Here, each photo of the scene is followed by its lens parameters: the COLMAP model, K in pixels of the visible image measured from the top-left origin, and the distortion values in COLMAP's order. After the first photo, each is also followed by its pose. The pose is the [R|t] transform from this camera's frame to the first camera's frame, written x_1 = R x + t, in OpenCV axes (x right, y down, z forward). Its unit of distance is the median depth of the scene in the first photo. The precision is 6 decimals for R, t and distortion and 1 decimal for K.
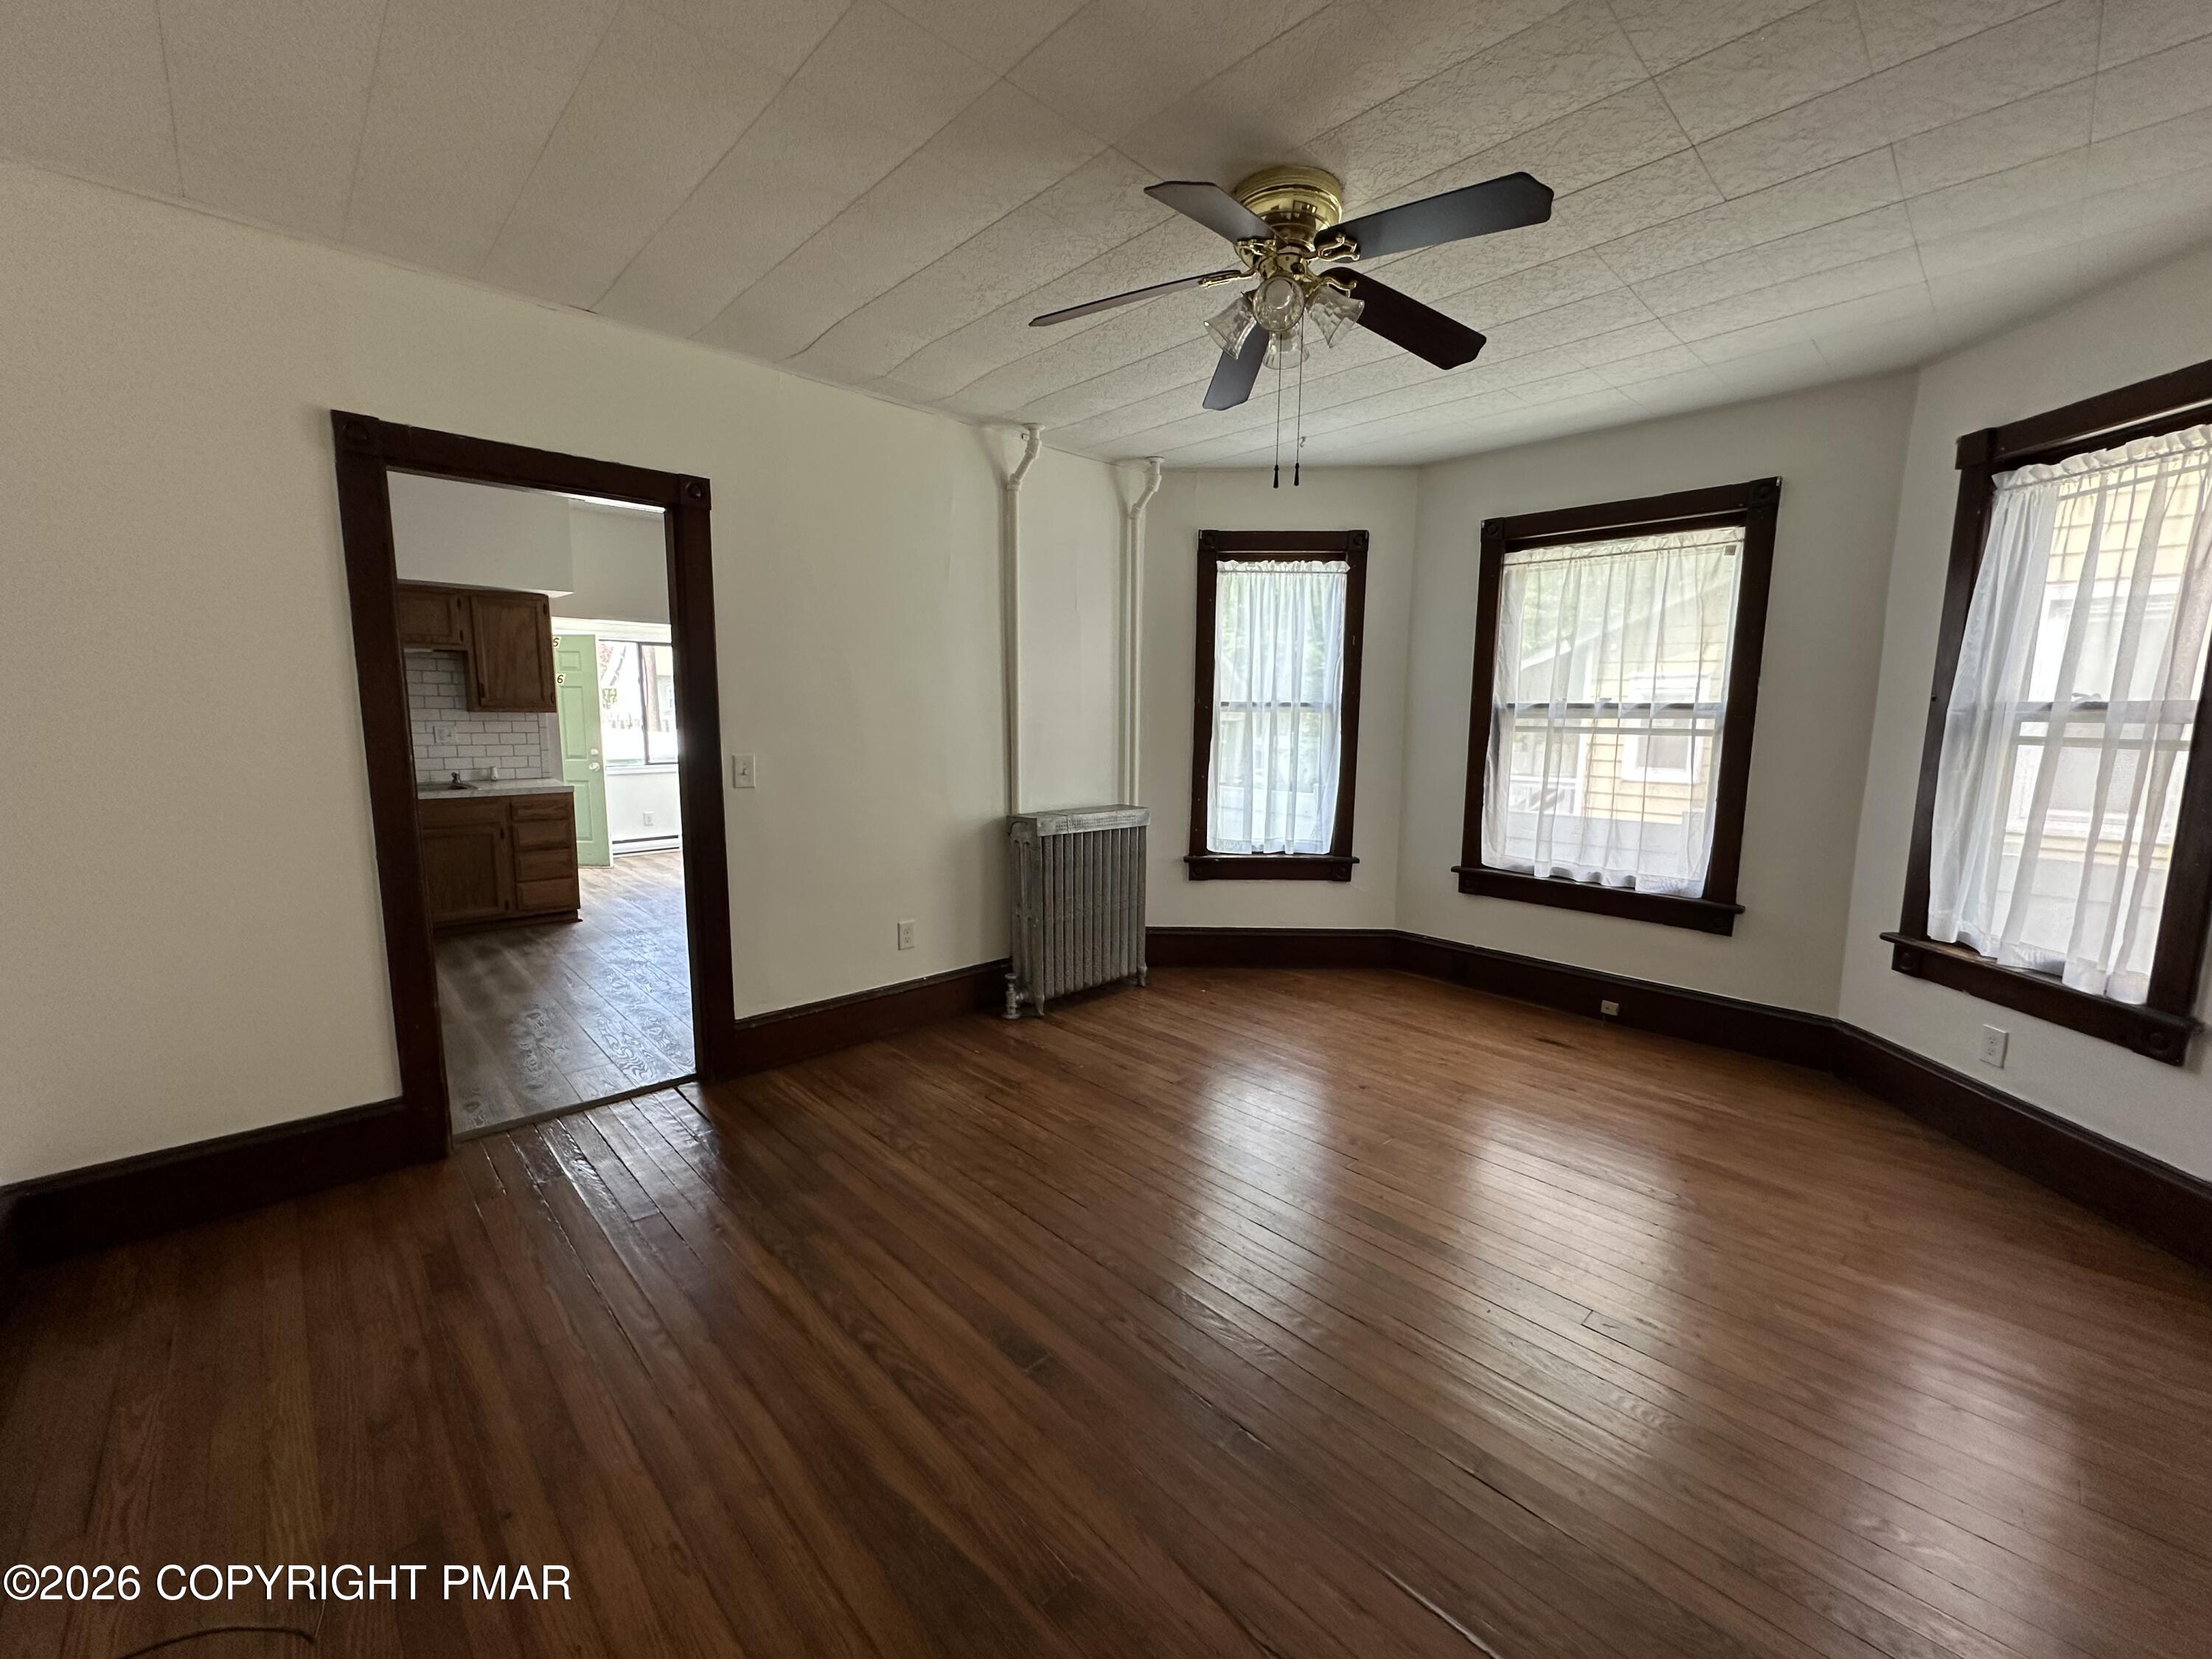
lens RADIAL K [[890.8, 0, 1105.0], [0, 890.8, 829.0], [0, 0, 1]] dist [-0.003435, 0.000831]
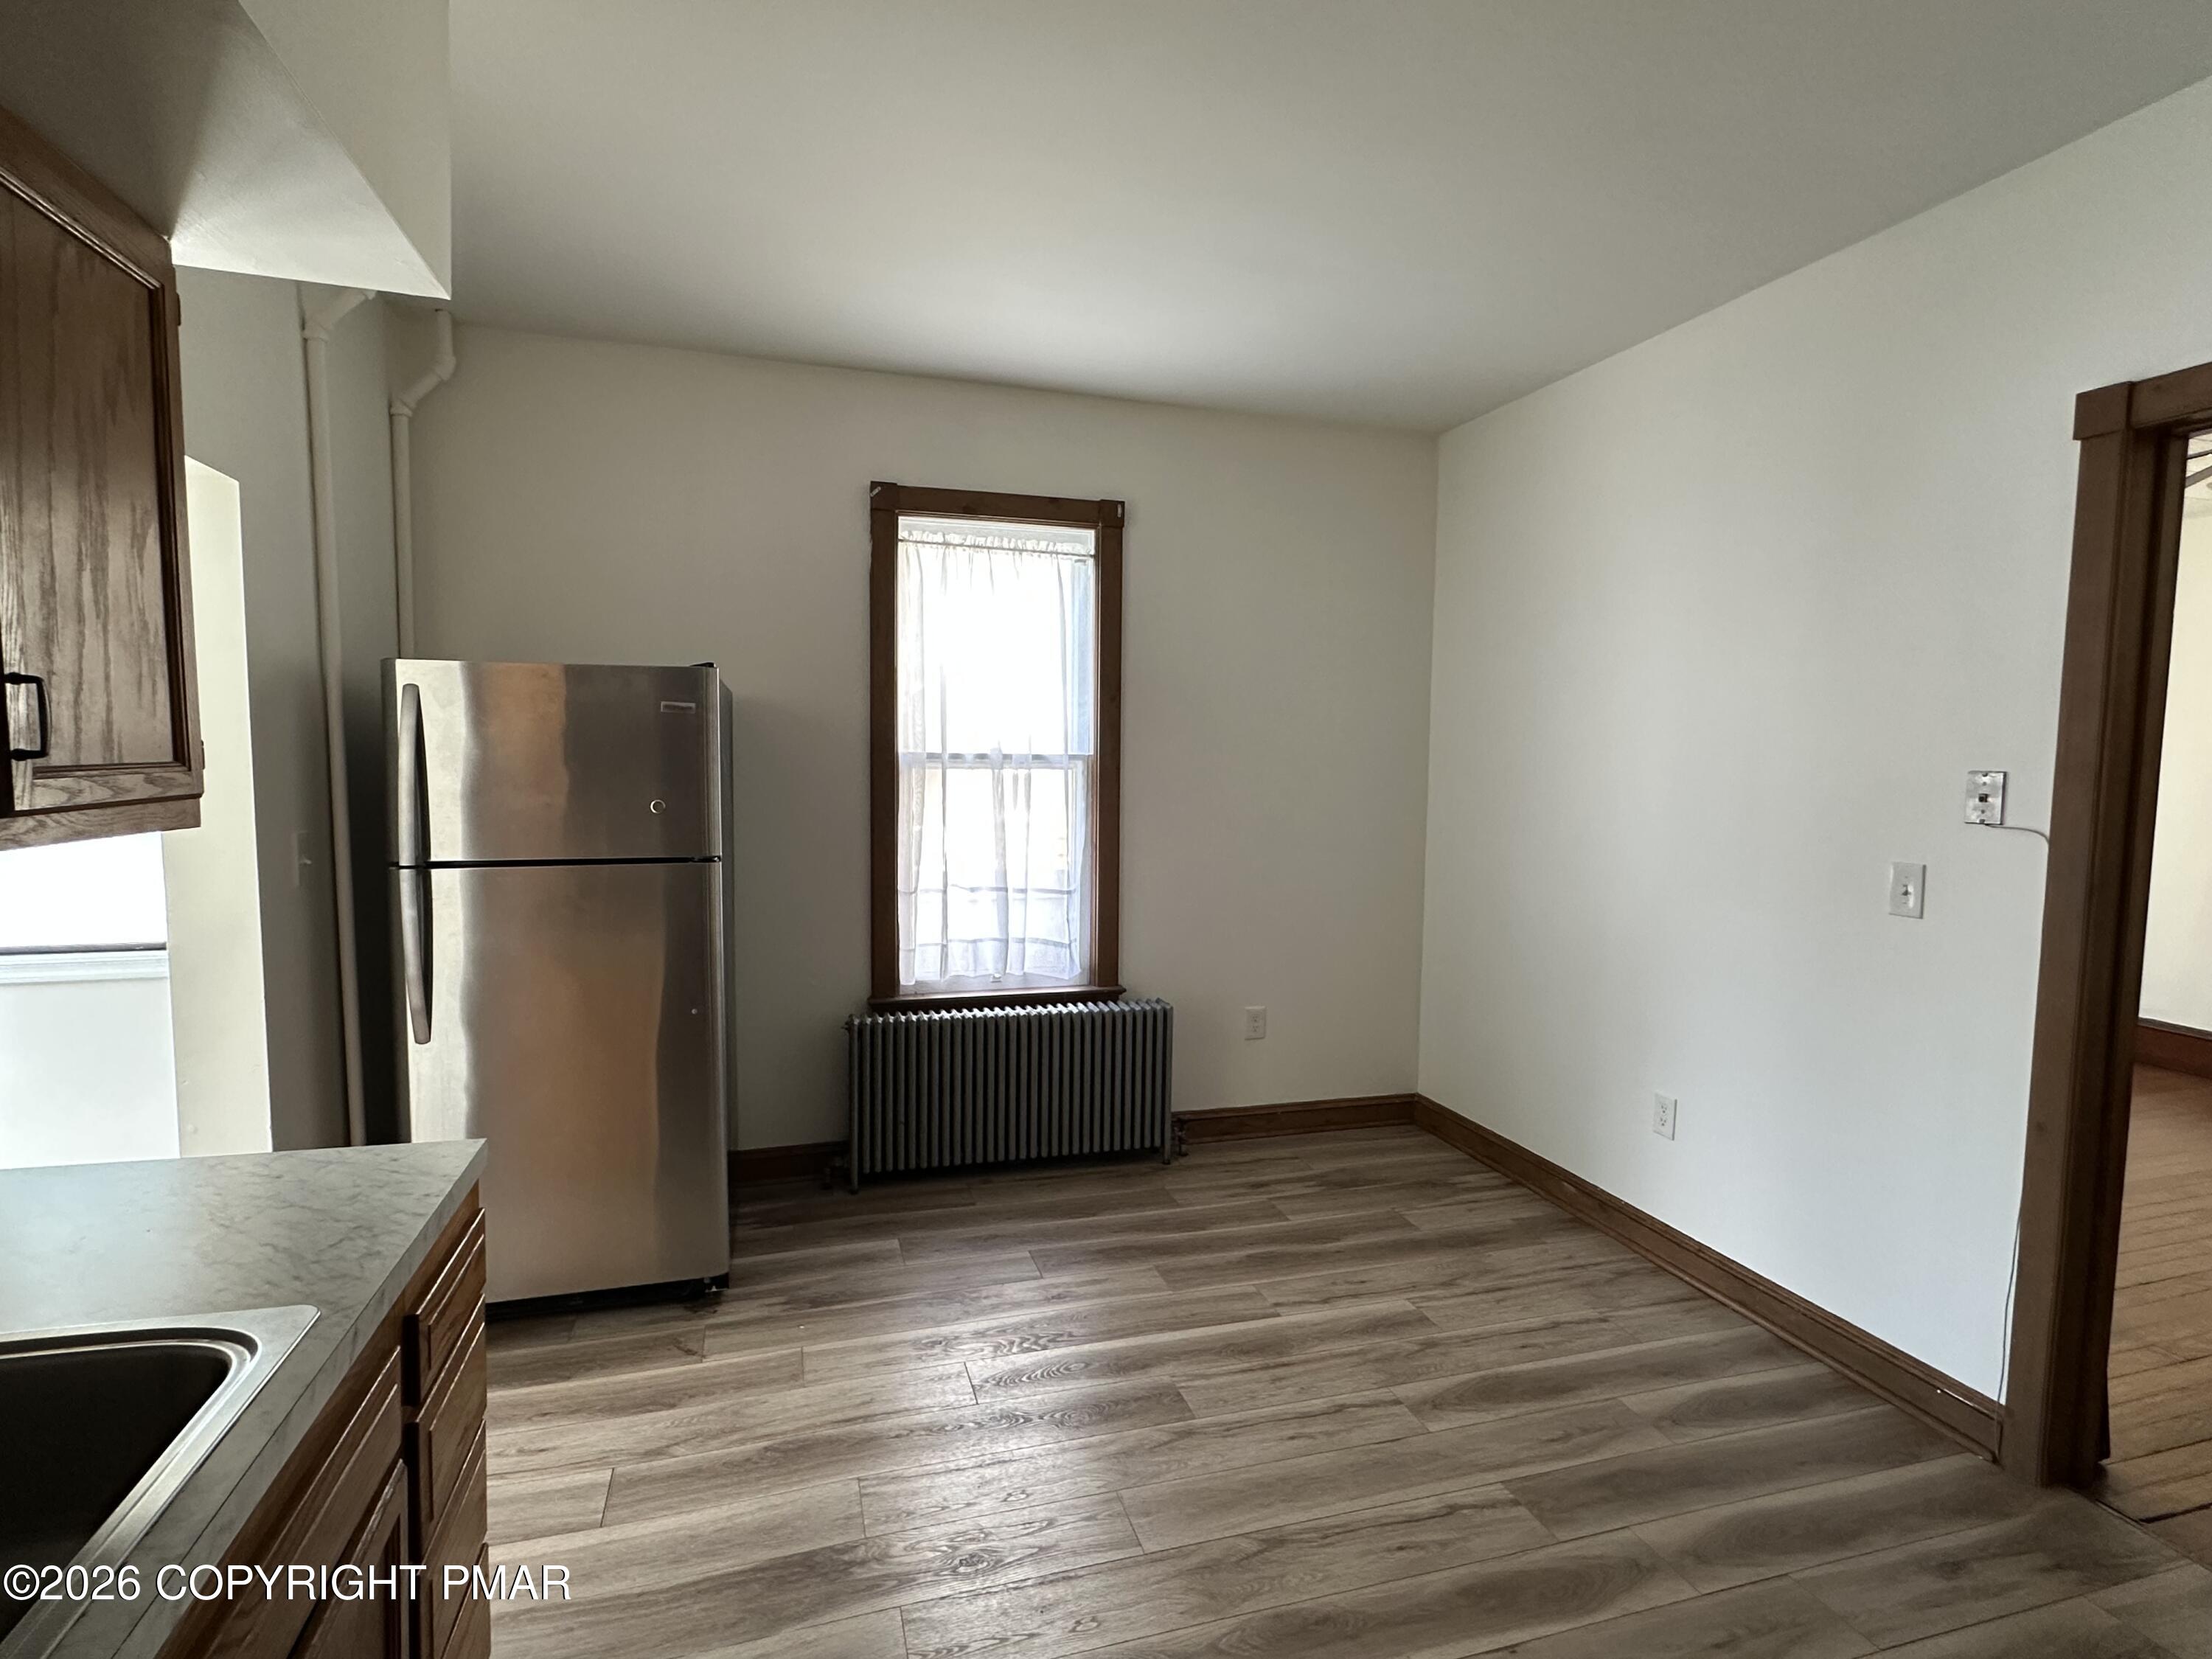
lens RADIAL K [[1091.6, 0, 1097.3], [0, 1091.6, 839.9], [0, 0, 1]] dist [-0.010071, 0.001092]
pose [[0.449021, -0.075024, 0.890366, -1.035363], [0.111429, 0.993392, 0.027511, -0.147549], [-0.886546, 0.086860, 0.454414, 0.859788]]
